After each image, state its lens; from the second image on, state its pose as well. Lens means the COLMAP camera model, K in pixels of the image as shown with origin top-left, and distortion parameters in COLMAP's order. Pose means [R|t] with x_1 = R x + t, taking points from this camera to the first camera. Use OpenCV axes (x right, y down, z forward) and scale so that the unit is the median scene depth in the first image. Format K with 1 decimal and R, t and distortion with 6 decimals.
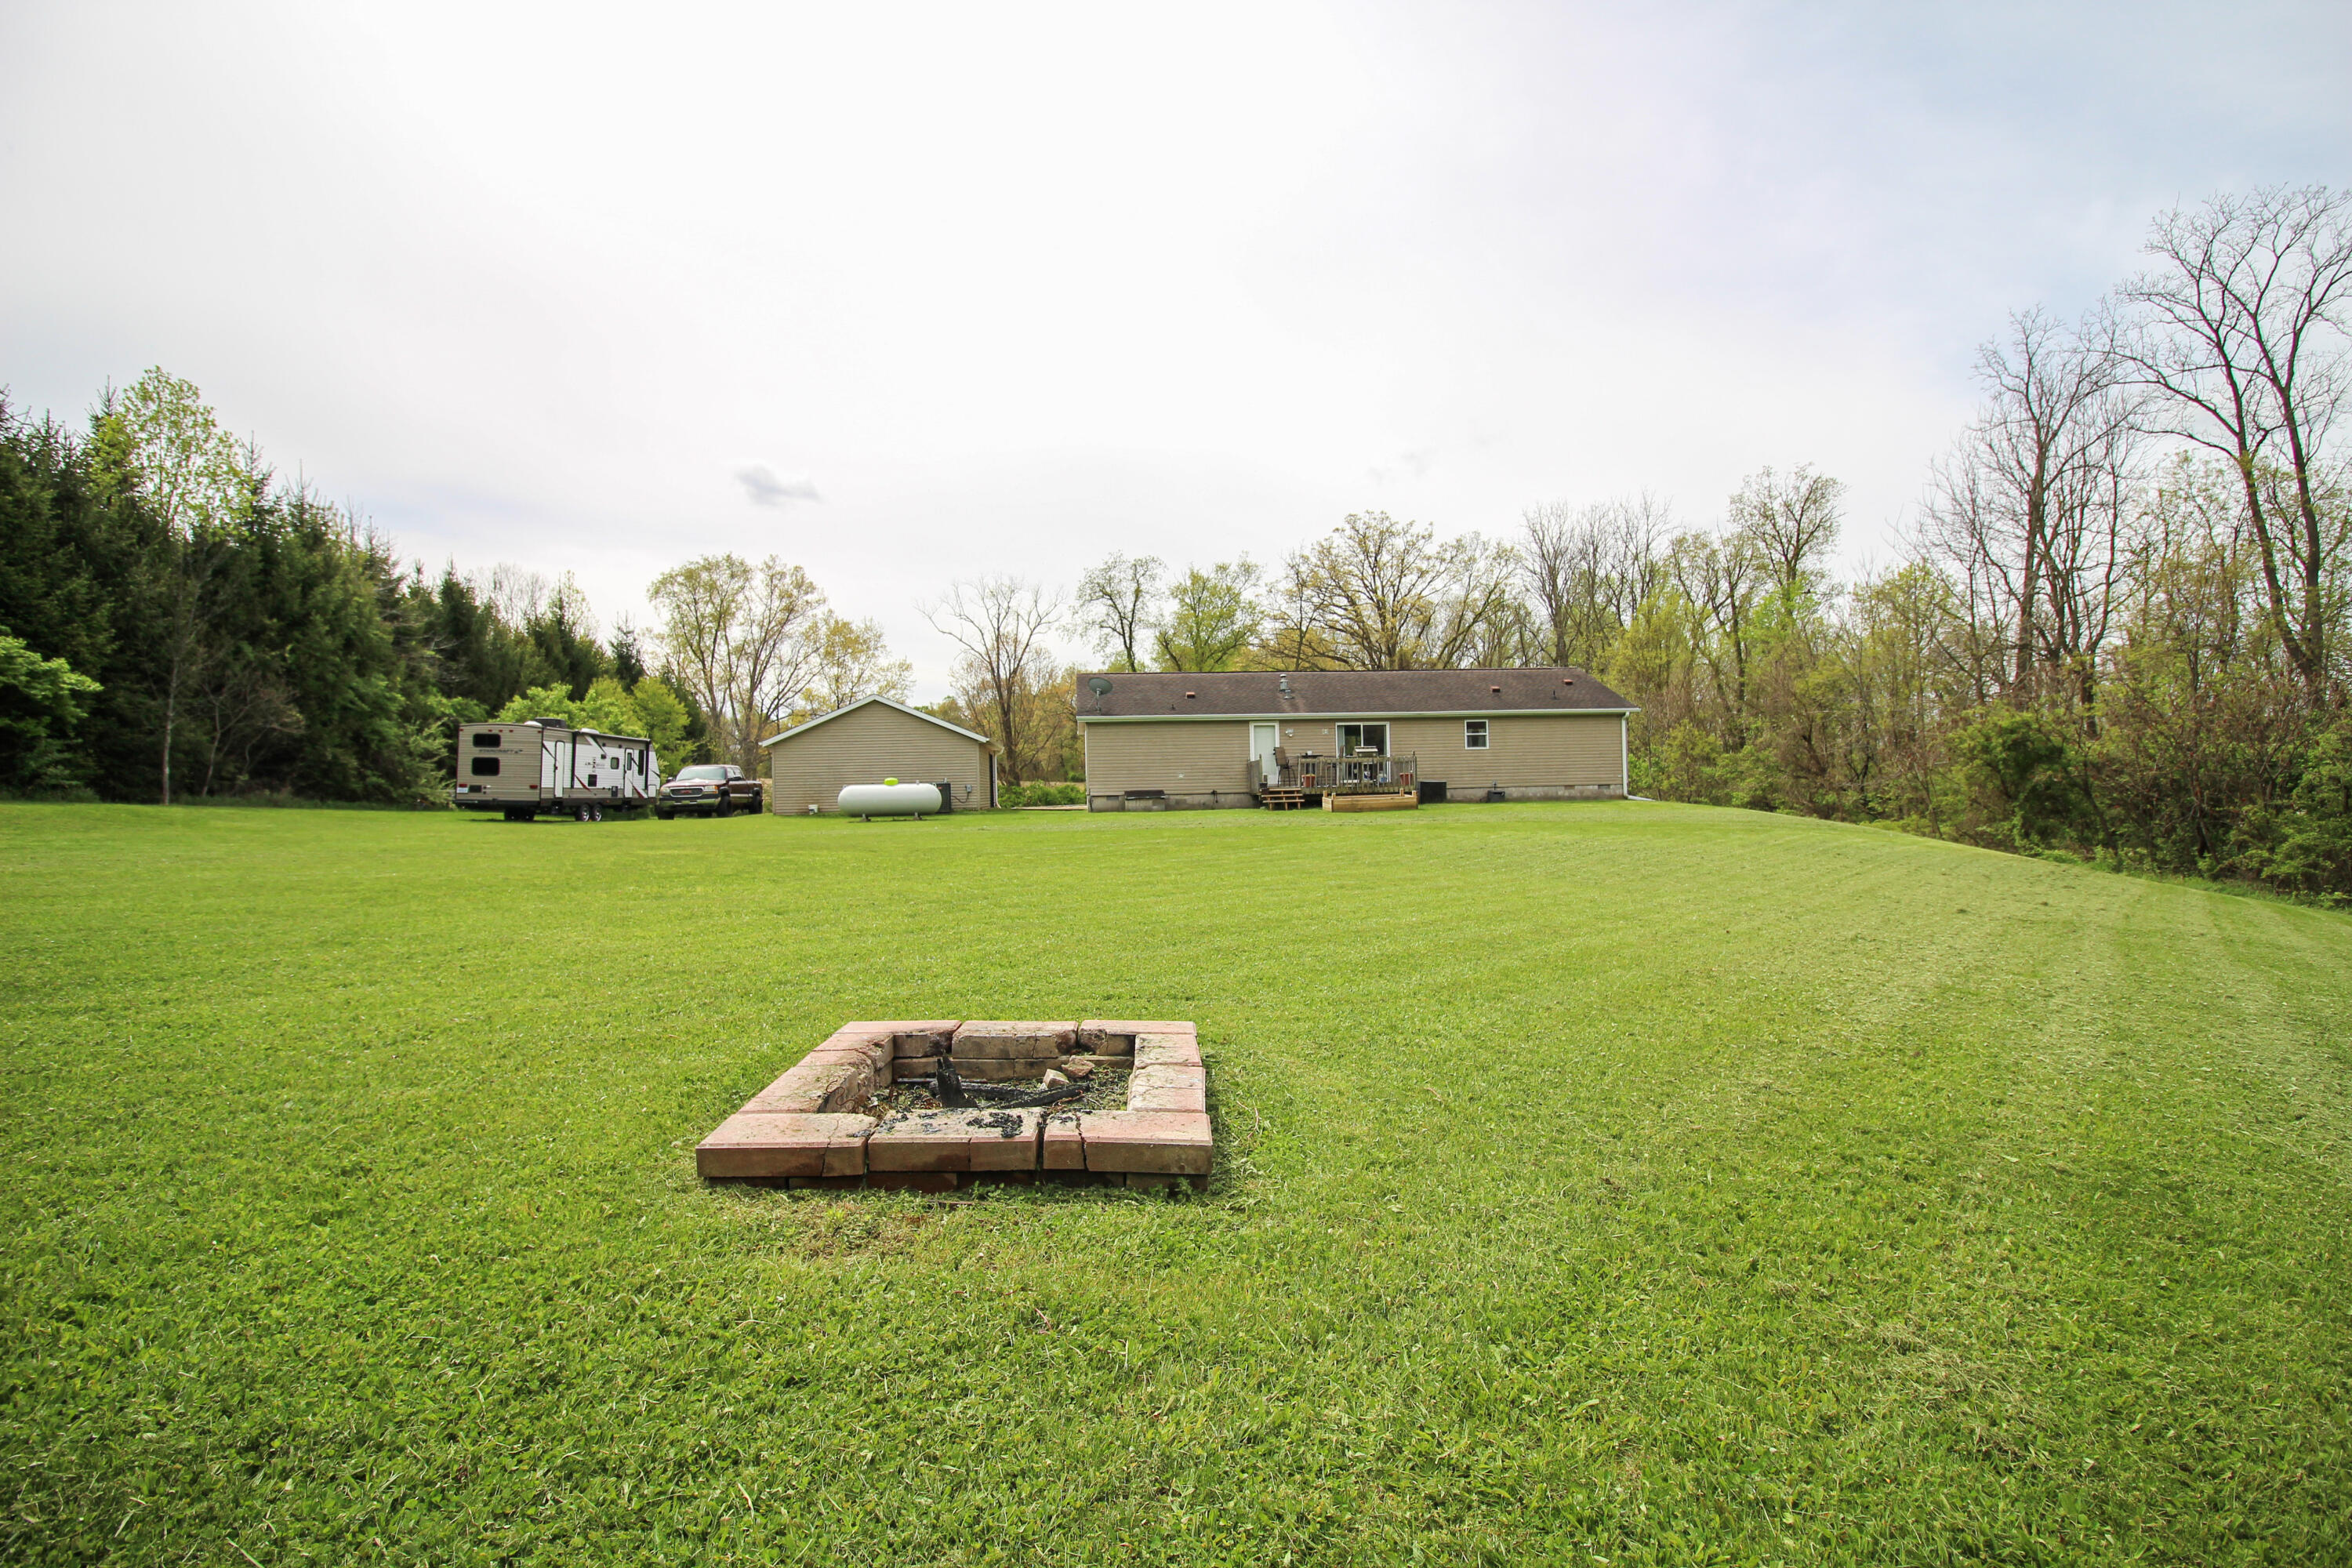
lens RADIAL K [[1083.7, 0, 1177.5], [0, 1083.7, 769.9], [0, 0, 1]] dist [-0.000925, -0.012121]
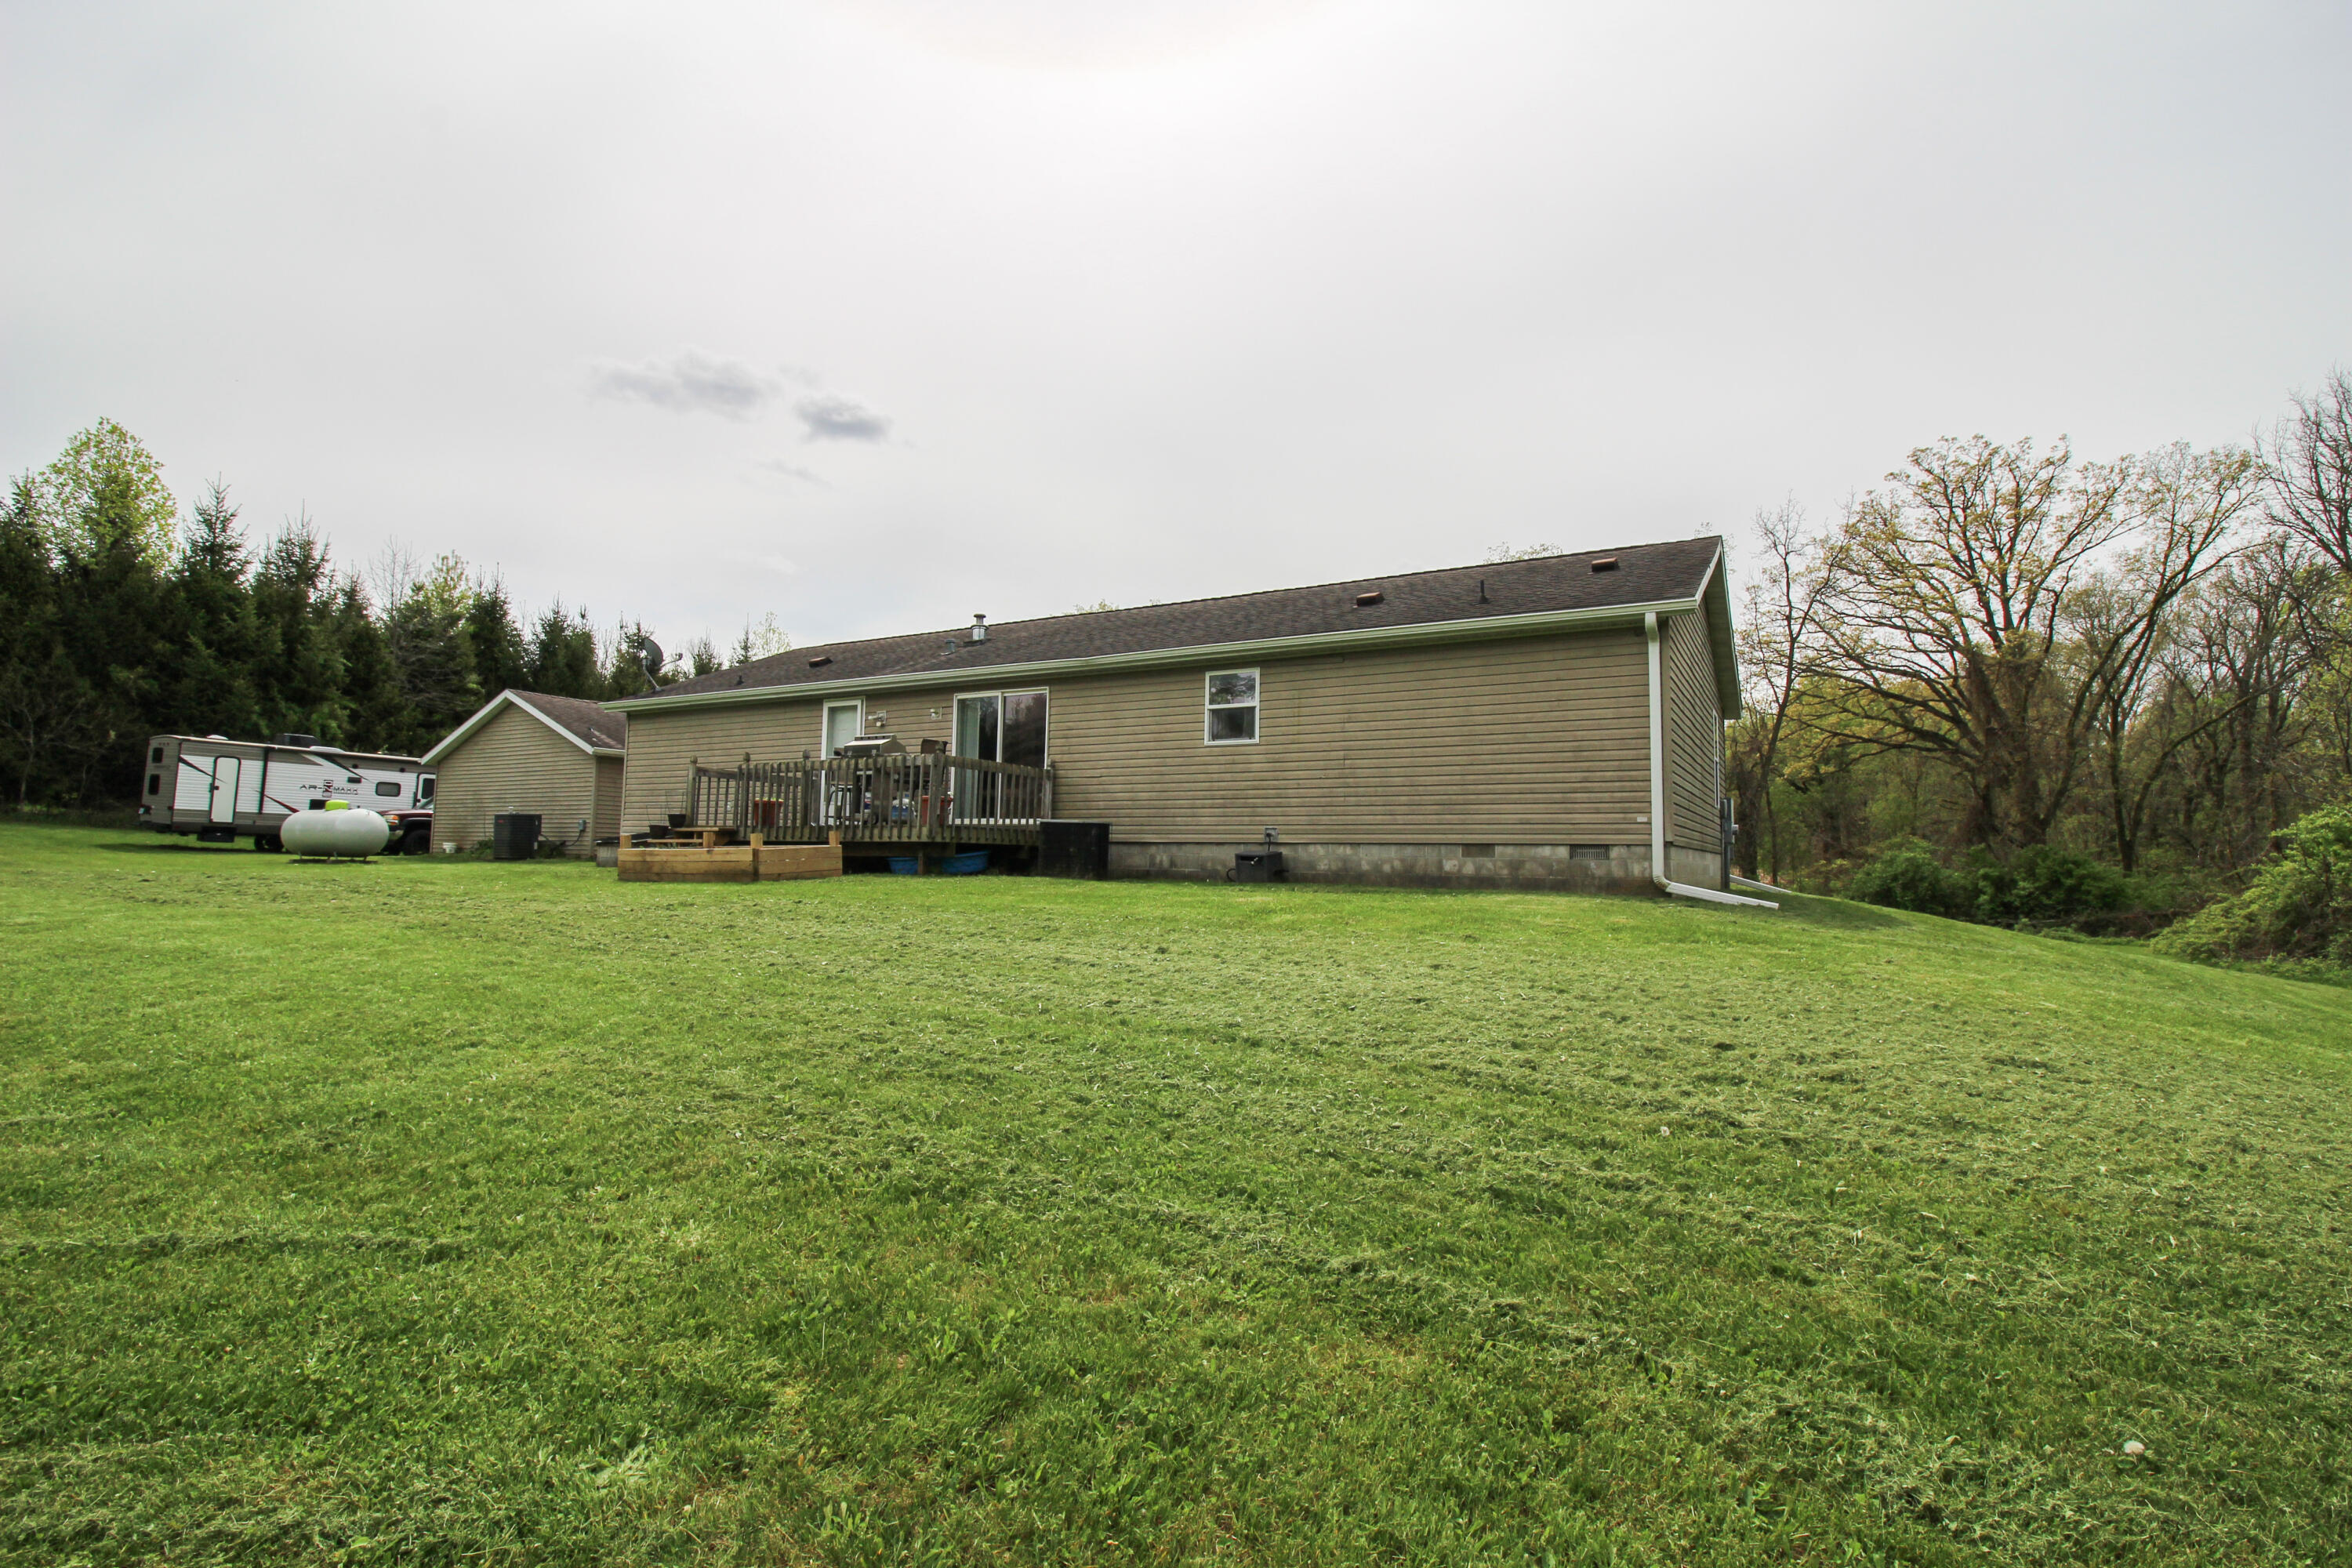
lens RADIAL K [[1083.7, 0, 1182.3], [0, 1083.7, 777.4], [0, 0, 1]] dist [-0.000925, -0.012121]
pose [[0.816172, -0.009849, -0.577725, 0.450695], [-0.026164, 0.998199, -0.053979, 0.013212], [0.577216, 0.059172, 0.814445, 0.623079]]
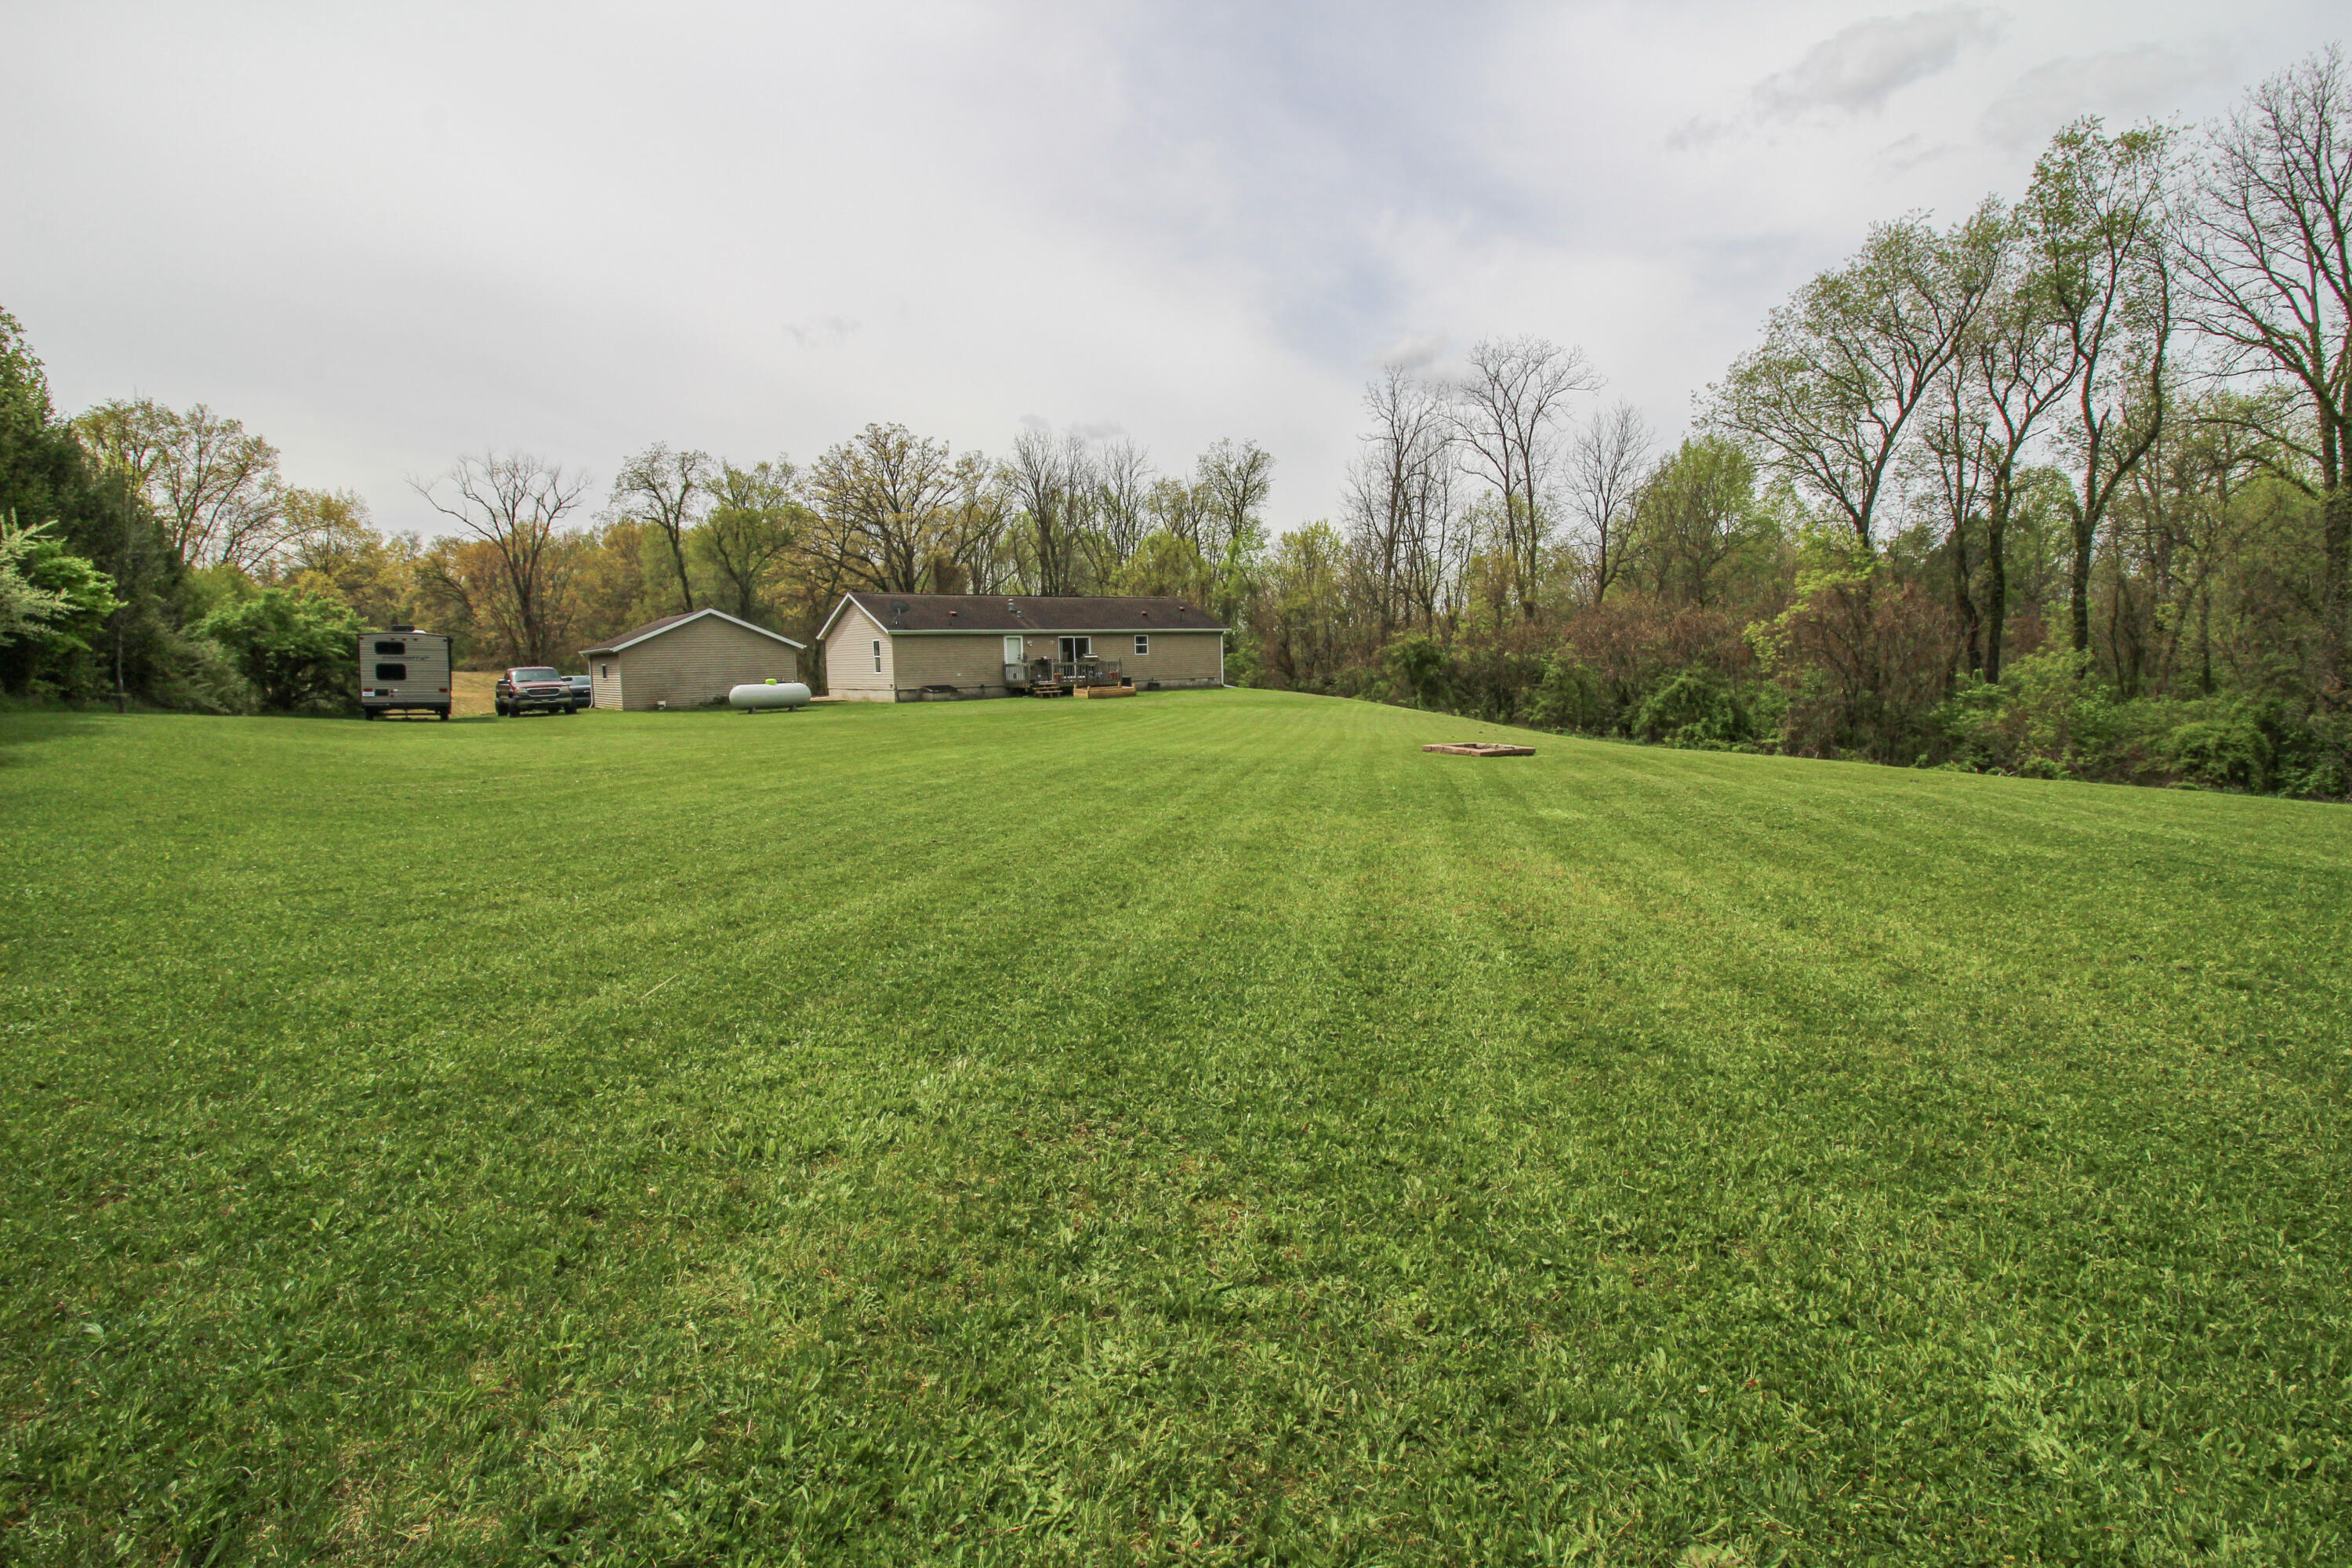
lens RADIAL K [[1083.7, 0, 1177.8], [0, 1083.7, 783.3], [0, 0, 1]] dist [-0.000925, -0.012121]
pose [[0.849993, -0.059603, 0.523412, -0.439297], [-0.002329, 0.993144, 0.116874, -0.016875], [-0.526790, -0.100561, 0.844026, -0.284085]]
